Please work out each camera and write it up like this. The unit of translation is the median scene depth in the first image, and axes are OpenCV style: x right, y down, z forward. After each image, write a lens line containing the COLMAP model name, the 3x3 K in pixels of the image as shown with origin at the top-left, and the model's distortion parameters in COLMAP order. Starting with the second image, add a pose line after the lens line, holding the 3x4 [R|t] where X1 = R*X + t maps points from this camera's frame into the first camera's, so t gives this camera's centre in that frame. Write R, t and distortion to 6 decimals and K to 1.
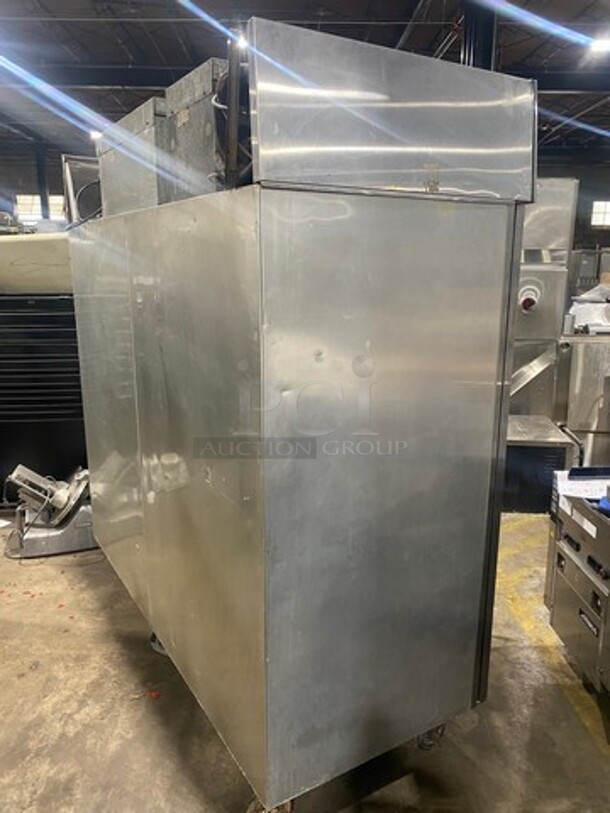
lens RADIAL K [[624.8, 0, 305.6], [0, 624.8, 406.7], [0, 0, 1]] dist [-0.012887, 0.003176]
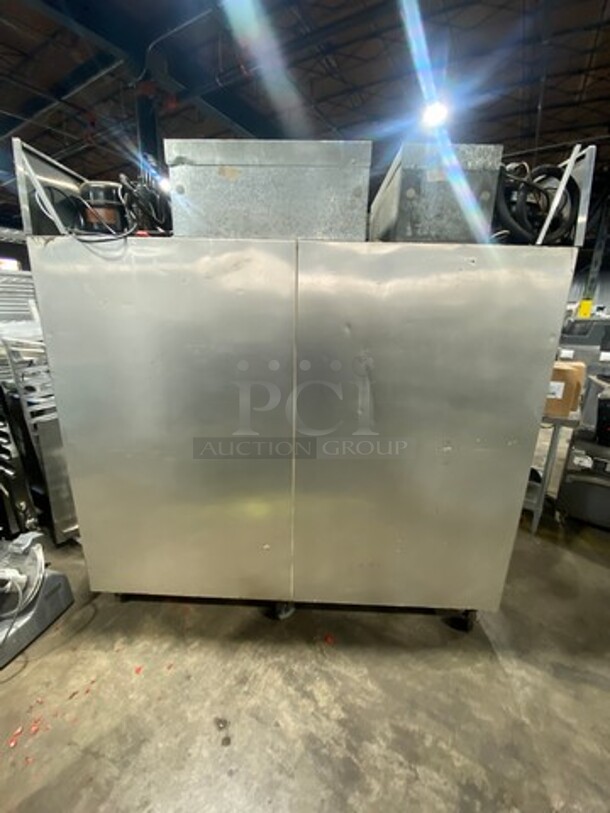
lens RADIAL K [[332.1, 0, 306.3], [0, 332.1, 403.7], [0, 0, 1]] dist [-0.028906, -0.001269]
pose [[0.544482, -0.216873, 0.810250, -0.736873], [0.176853, 0.973962, 0.141848, -0.116107], [-0.819916, 0.066062, 0.568659, 0.655924]]
